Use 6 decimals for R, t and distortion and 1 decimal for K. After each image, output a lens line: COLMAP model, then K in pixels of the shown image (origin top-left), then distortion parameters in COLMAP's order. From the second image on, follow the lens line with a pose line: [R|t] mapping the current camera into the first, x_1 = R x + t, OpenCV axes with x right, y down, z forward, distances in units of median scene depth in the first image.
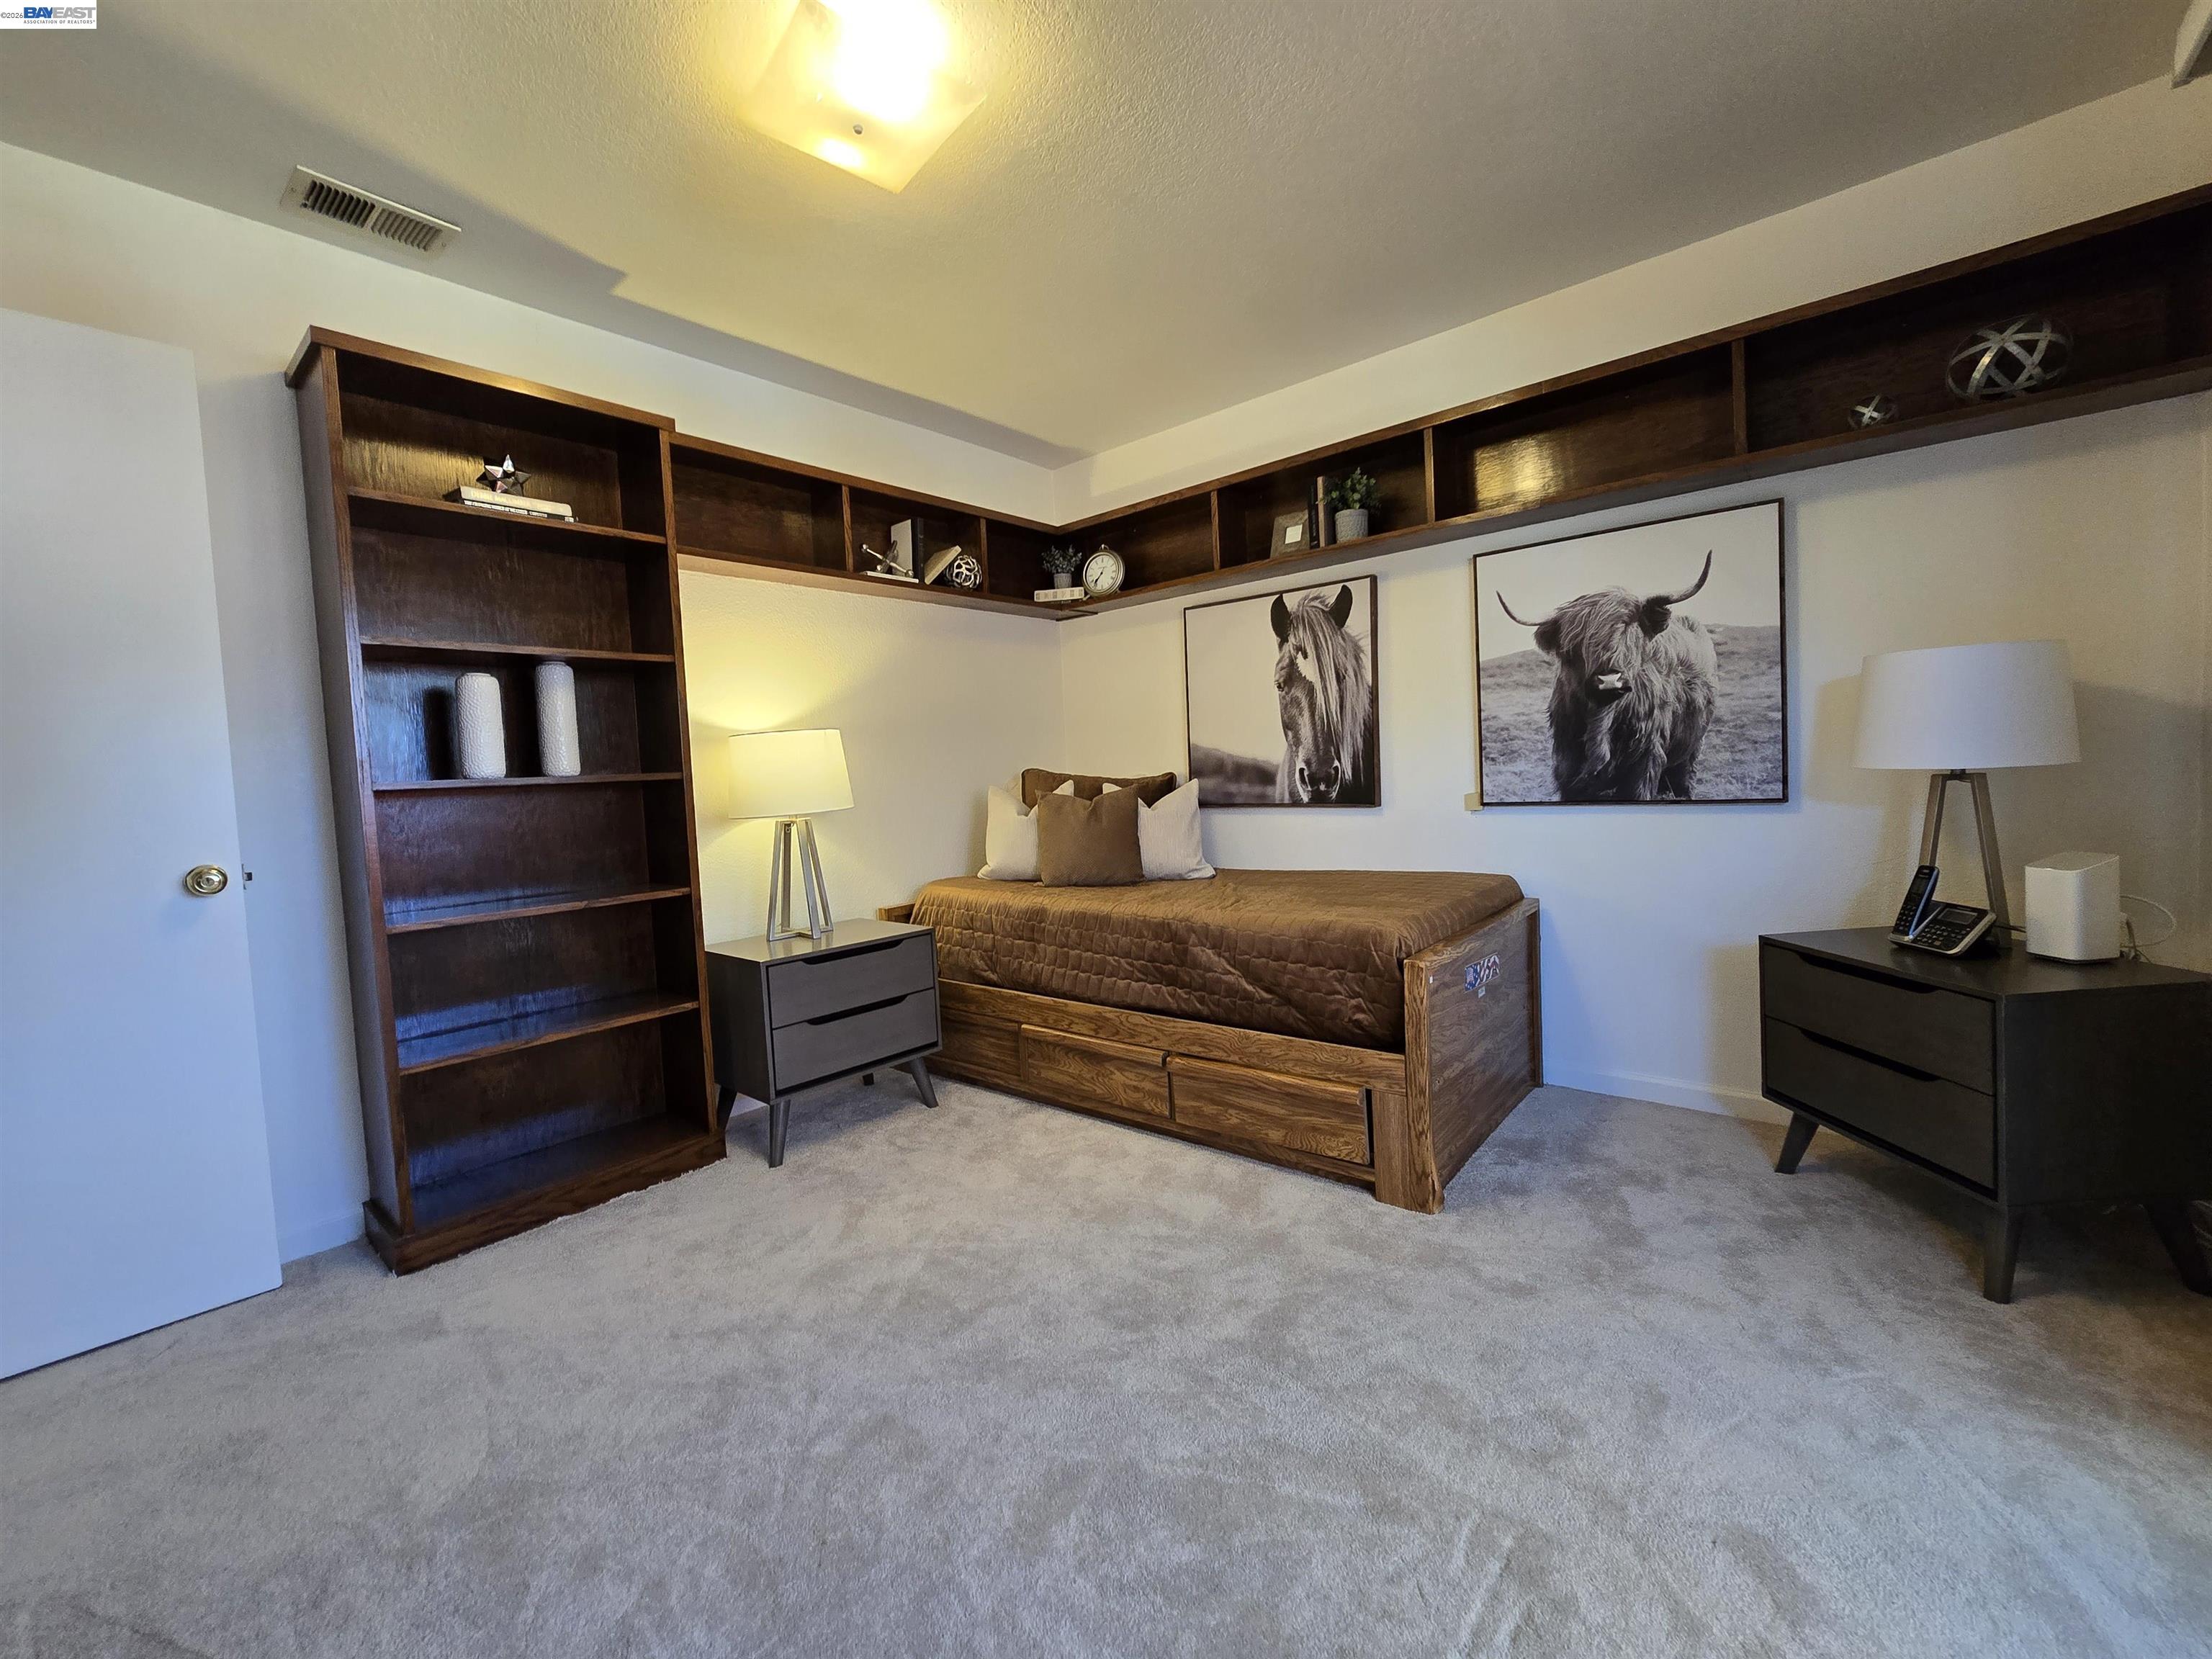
lens RADIAL K [[907.2, 0, 1107.5], [0, 907.2, 811.7], [0, 0, 1]] dist [-0.006105, 0.001442]
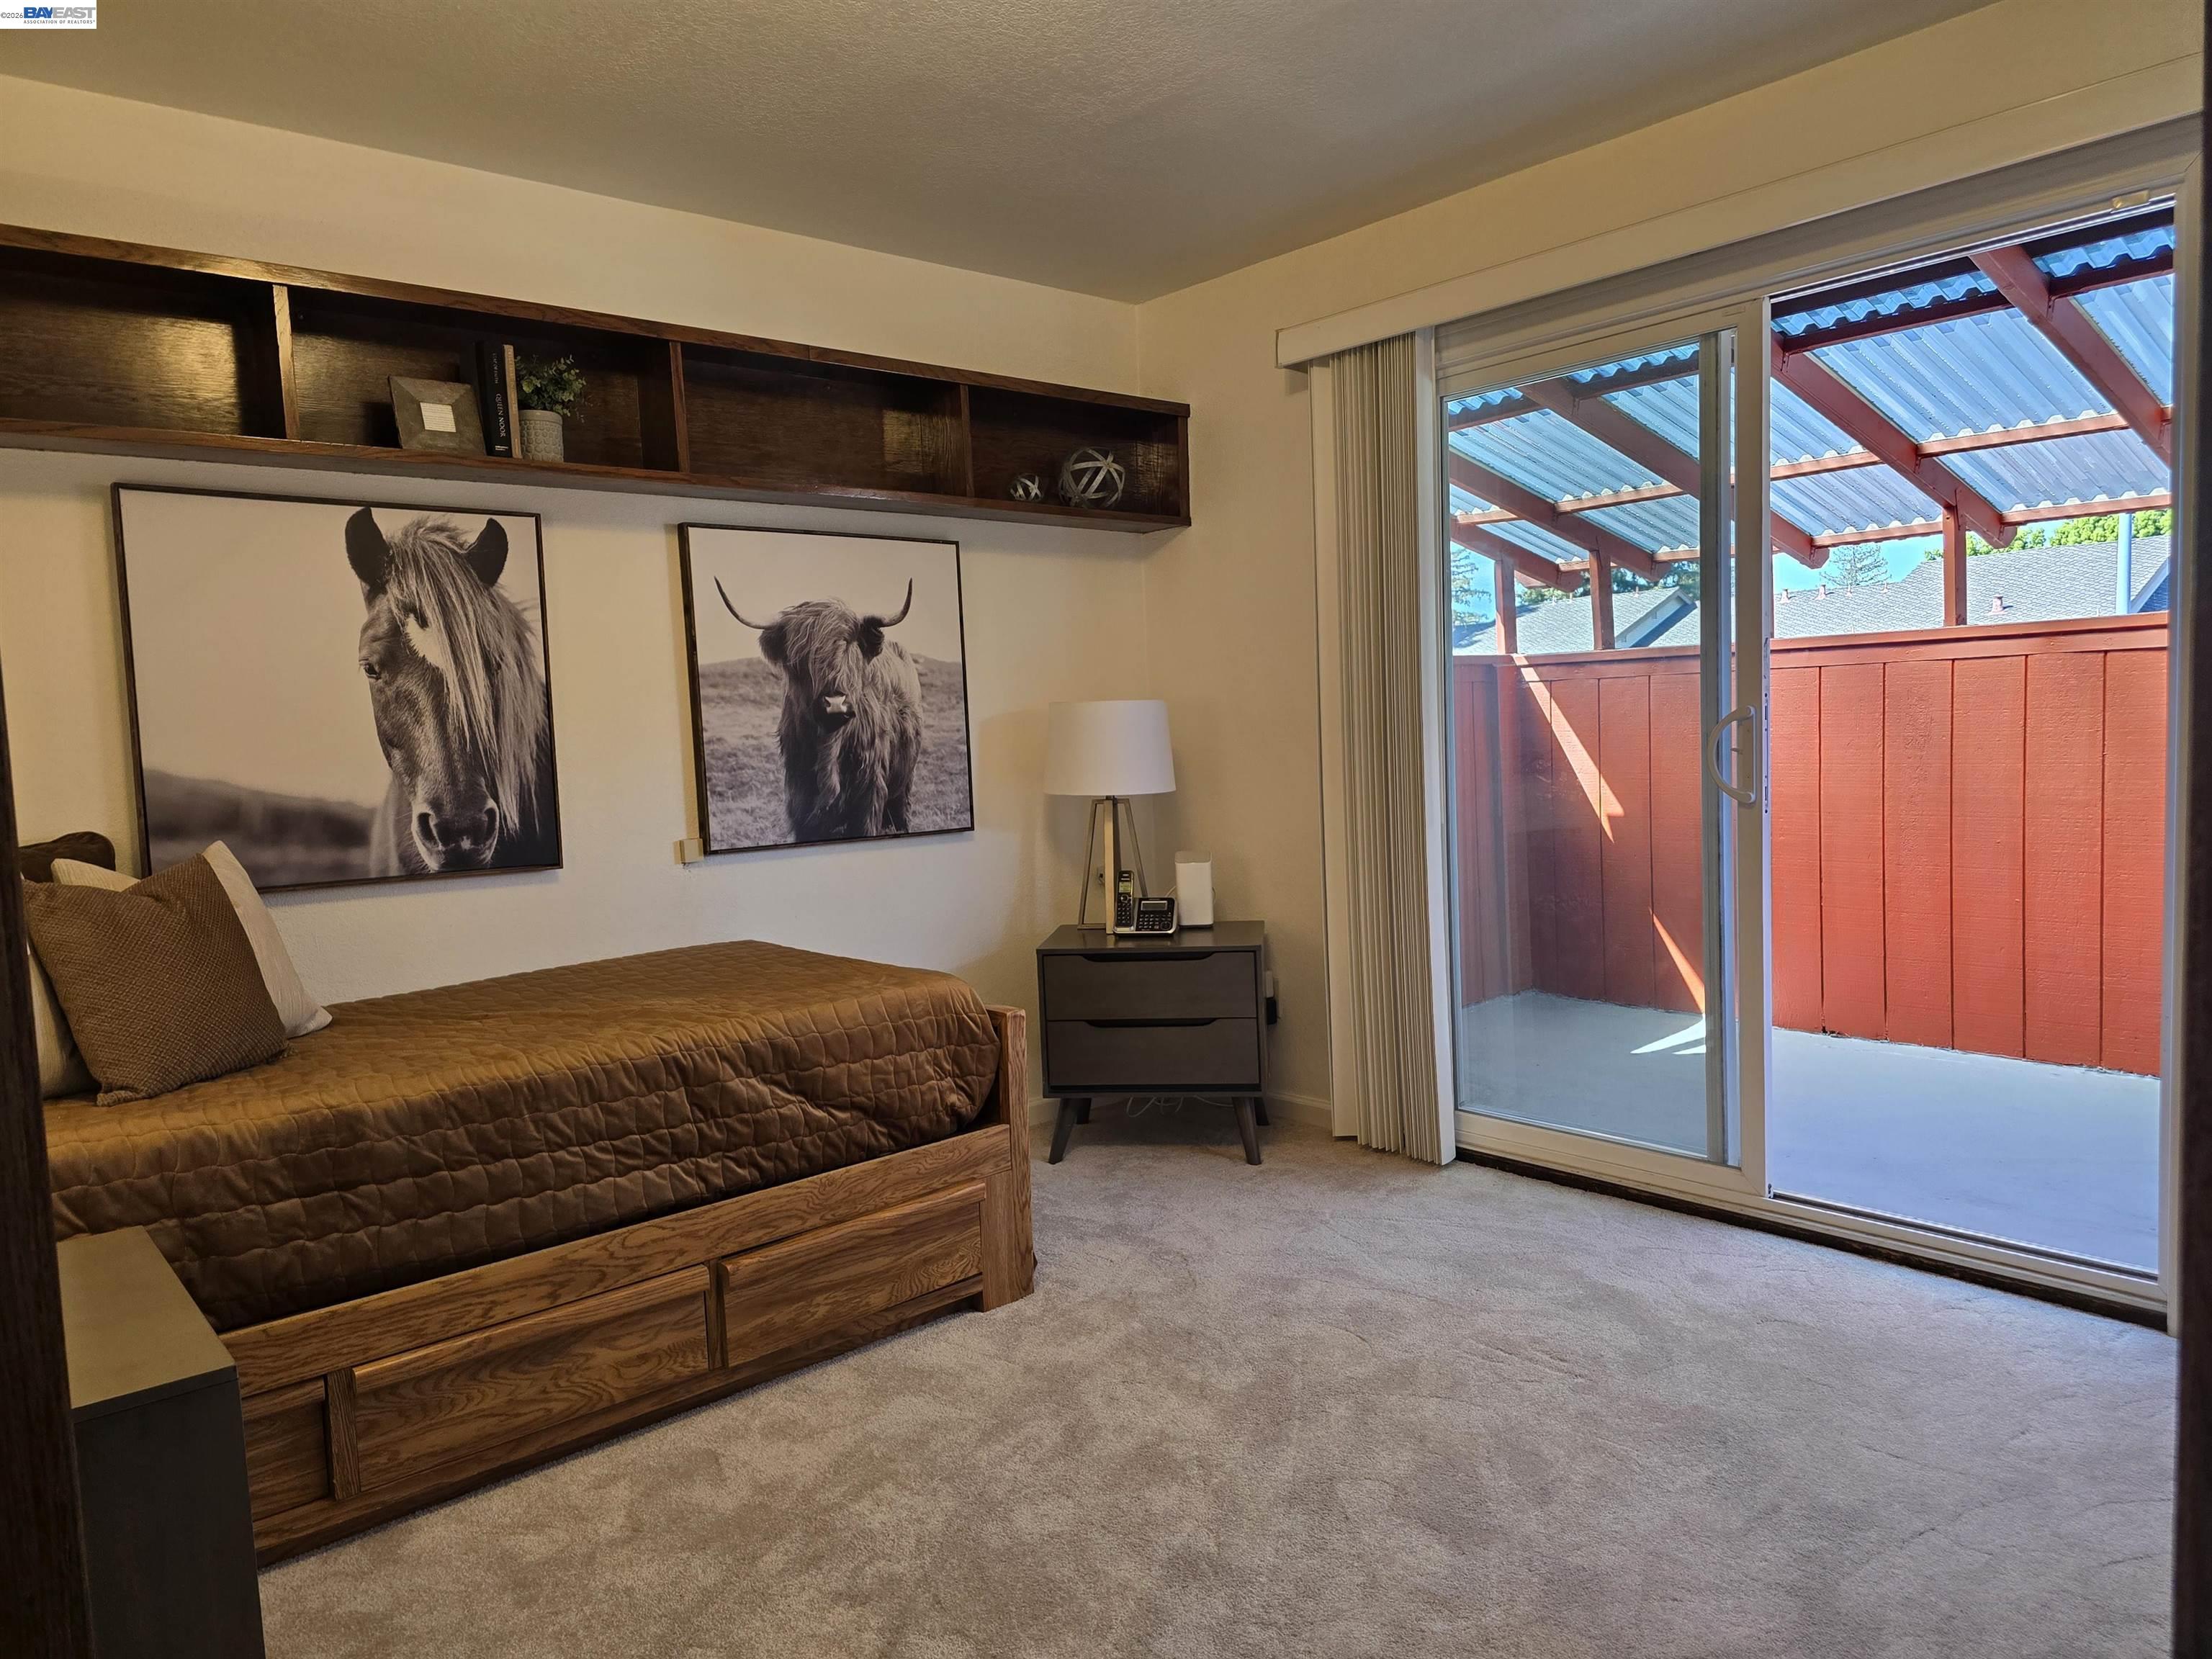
lens RADIAL K [[1478.8, 0, 1113.3], [0, 1478.8, 836.6], [0, 0, 1]] dist [0.073460, -0.065045]
pose [[0.148371, -0.030183, 0.988471, -0.826391], [0.078156, 0.996766, 0.018705, -0.020347], [-0.985839, 0.074479, 0.150250, 0.513558]]
